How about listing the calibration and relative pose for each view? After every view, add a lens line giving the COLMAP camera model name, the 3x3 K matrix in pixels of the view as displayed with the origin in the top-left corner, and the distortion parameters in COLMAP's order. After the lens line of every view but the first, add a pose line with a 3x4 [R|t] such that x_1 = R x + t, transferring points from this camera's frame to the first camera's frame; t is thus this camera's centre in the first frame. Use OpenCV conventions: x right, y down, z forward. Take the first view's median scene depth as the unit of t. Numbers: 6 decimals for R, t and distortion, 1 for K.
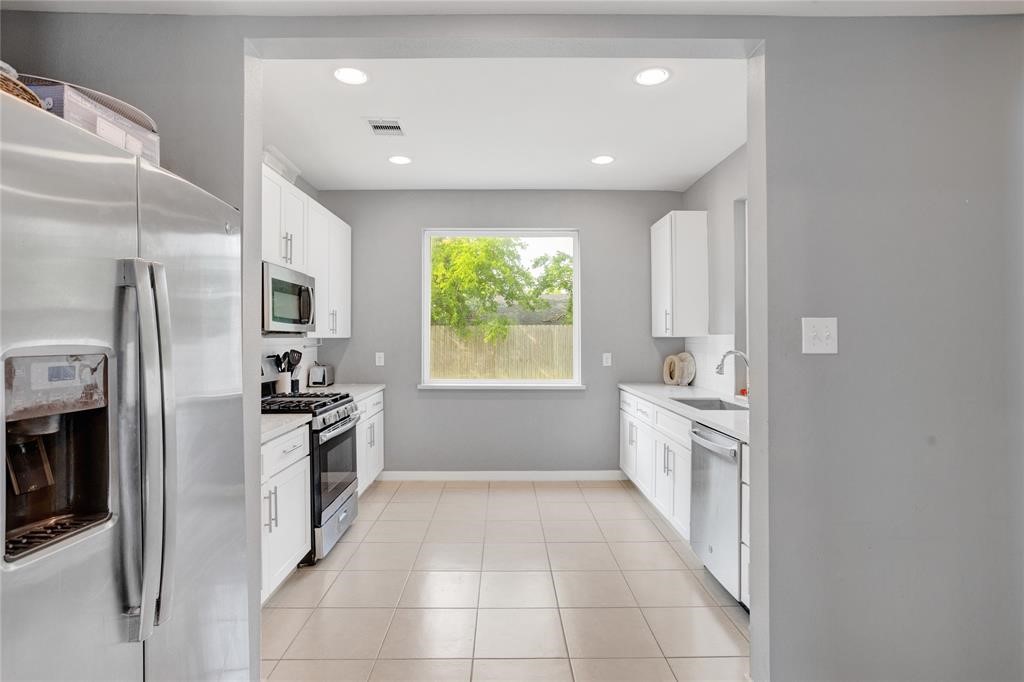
lens RADIAL K [[496.5, 0, 508.7], [0, 496.5, 337.9], [0, 0, 1]] dist [-0.034896, 0.014742]
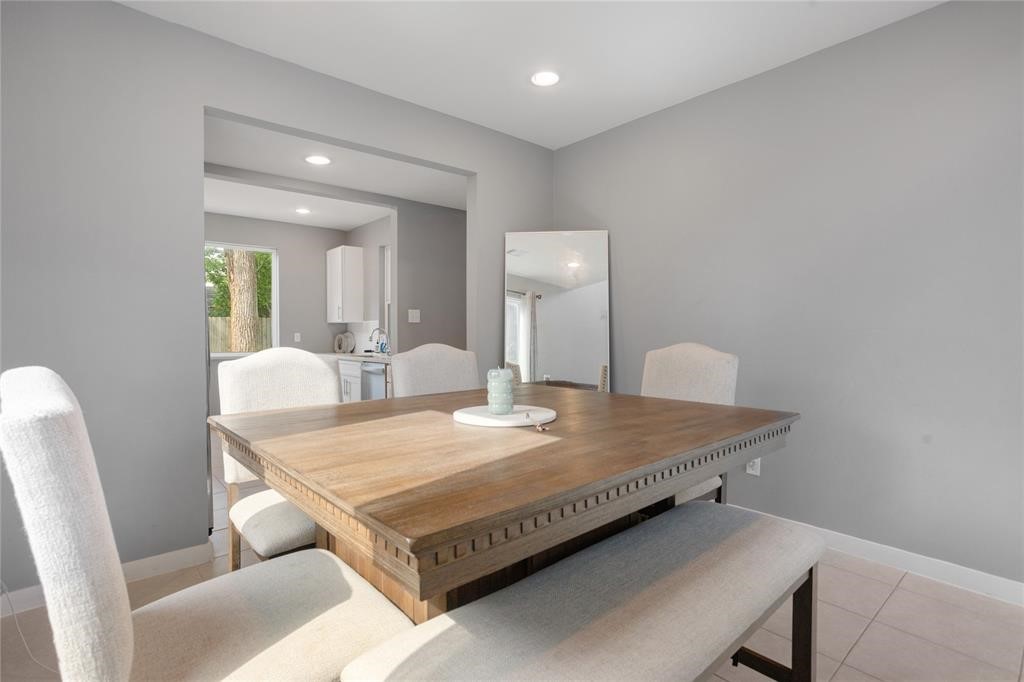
lens RADIAL K [[496.5, 0, 509.5], [0, 496.5, 339.9], [0, 0, 1]] dist [-0.034896, 0.014742]
pose [[0.752796, -0.003453, 0.658245, -0.320886], [0.000199, 0.999987, 0.005017, 0.046483], [-0.658254, -0.003646, 0.752787, -0.582439]]
